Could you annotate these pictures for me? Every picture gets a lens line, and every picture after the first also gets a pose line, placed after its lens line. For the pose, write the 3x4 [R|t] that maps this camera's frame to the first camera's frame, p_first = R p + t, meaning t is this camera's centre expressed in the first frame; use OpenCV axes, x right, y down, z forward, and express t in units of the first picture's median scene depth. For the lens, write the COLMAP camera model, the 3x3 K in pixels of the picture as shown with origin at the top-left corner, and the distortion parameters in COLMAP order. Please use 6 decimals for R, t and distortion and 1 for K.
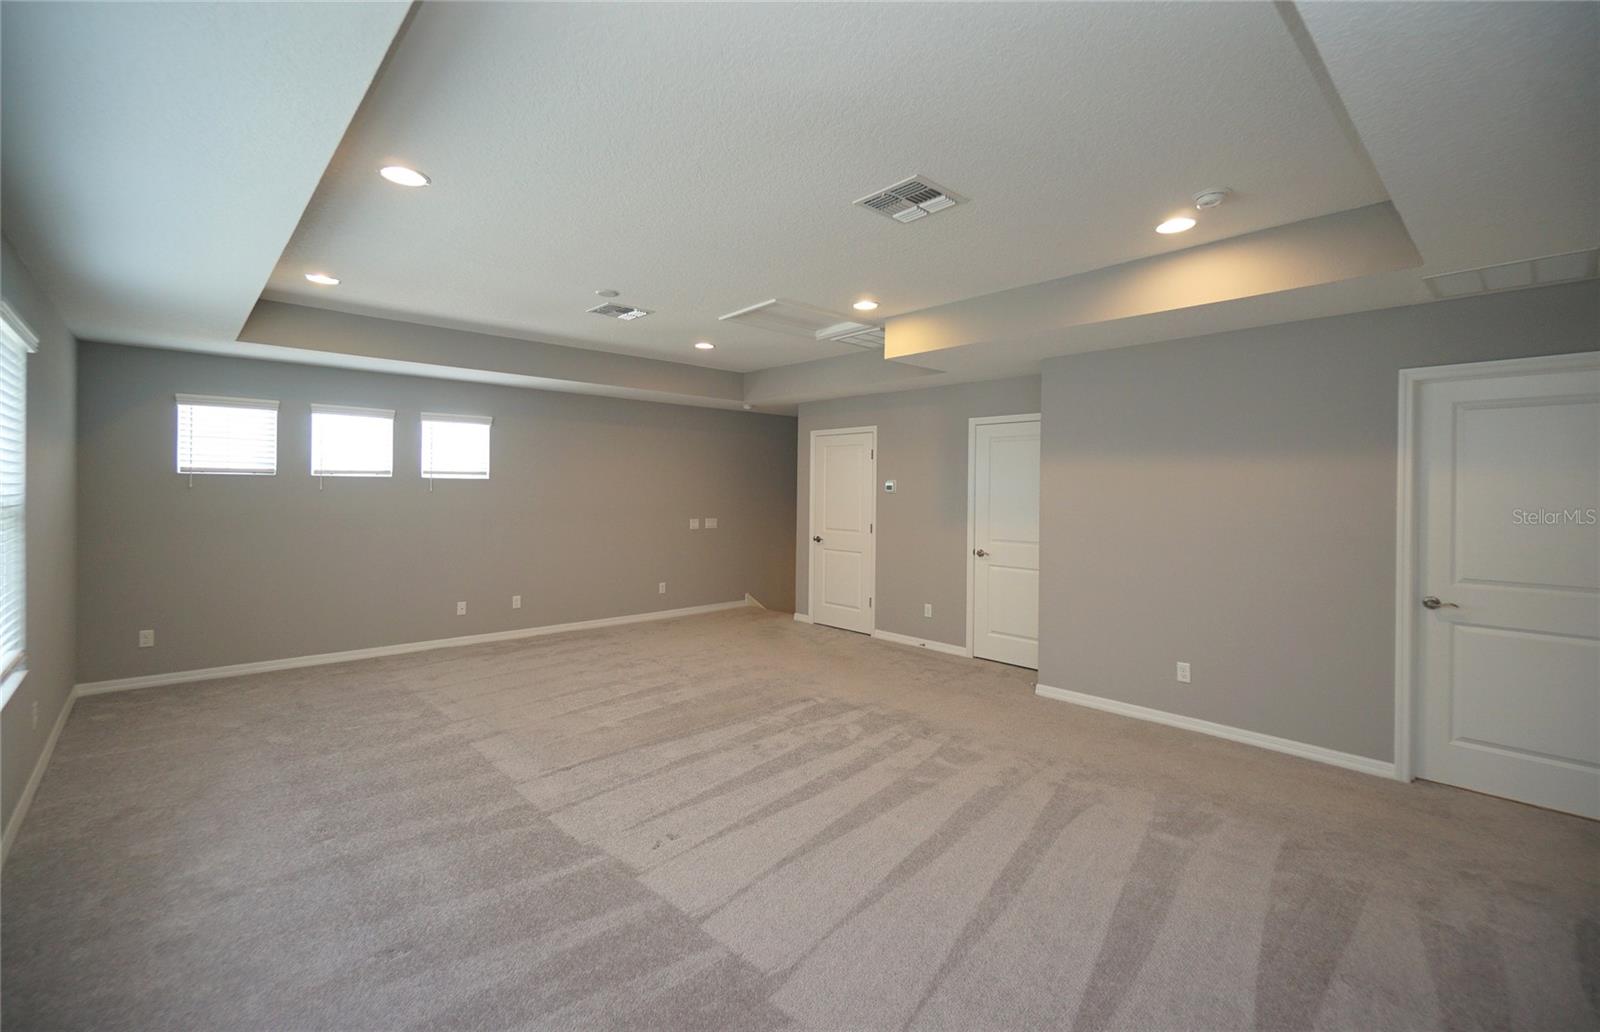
lens RADIAL K [[668.4, 0, 795.5], [0, 668.4, 502.2], [0, 0, 1]] dist [-0.001934, -0.000119]
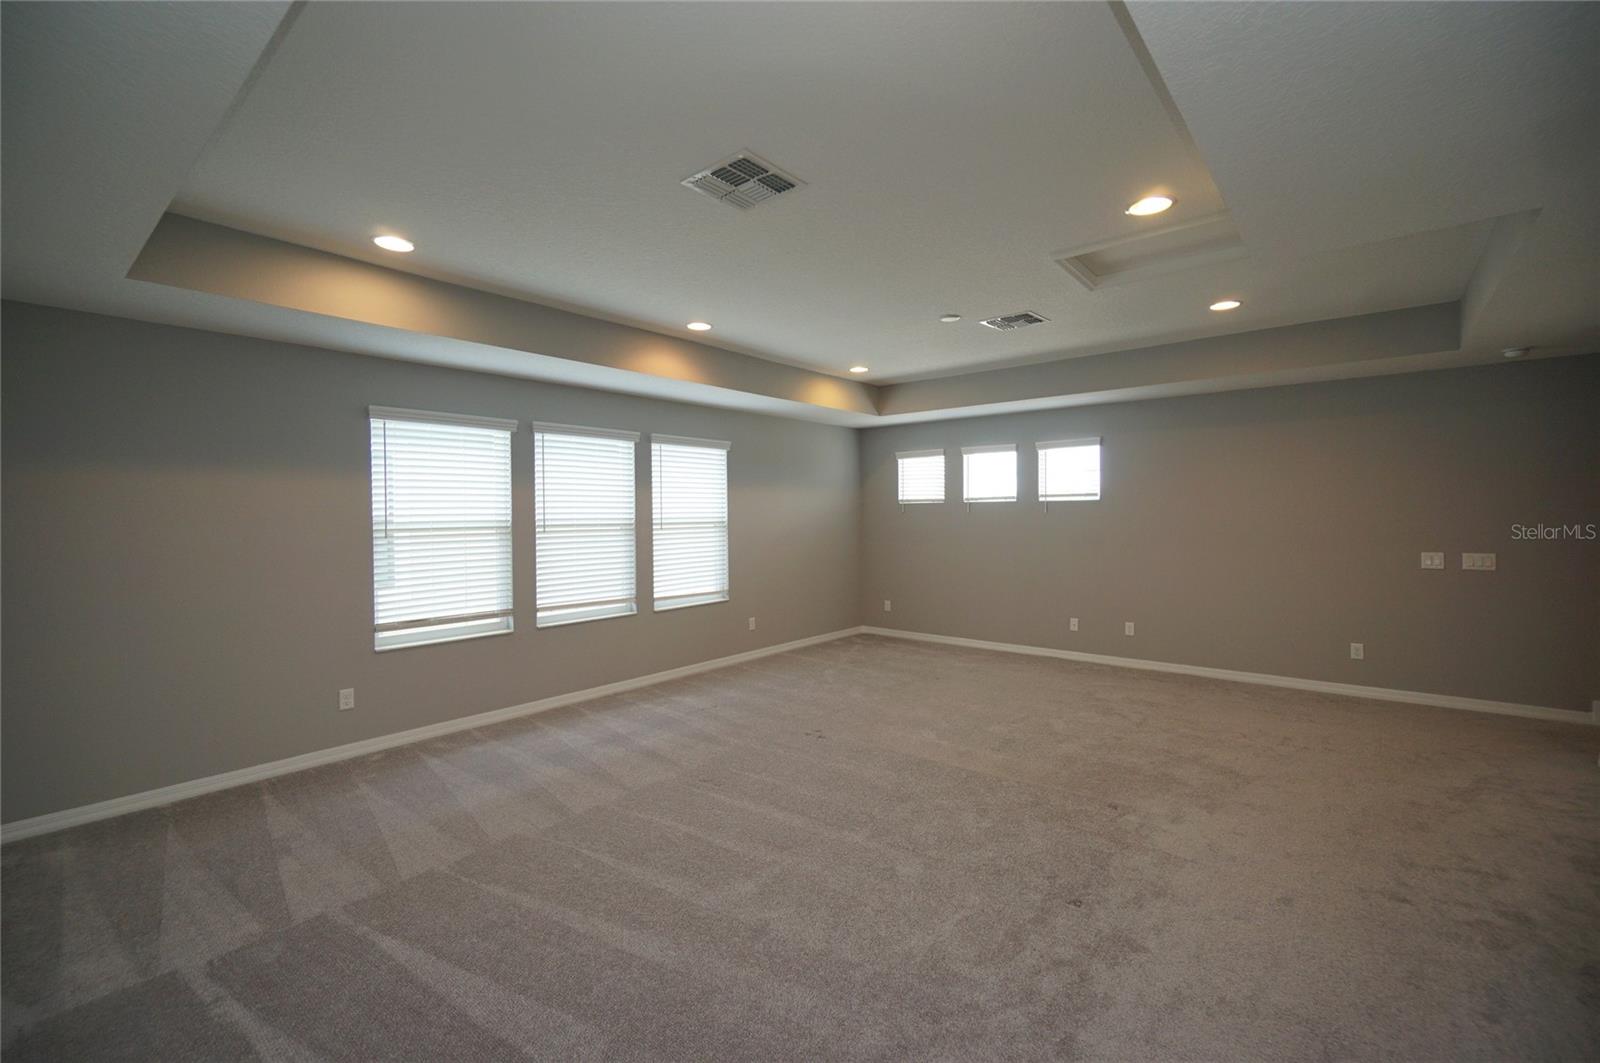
lens RADIAL K [[700.9, 0, 795.4], [0, 700.9, 523.6], [0, 0, 1]] dist [-0.031444, -0.000539]
pose [[0.114980, 0.005316, -0.993354, 0.547839], [-0.005125, 0.999976, 0.004758, -0.002257], [0.993355, 0.004544, 0.115004, 0.463495]]
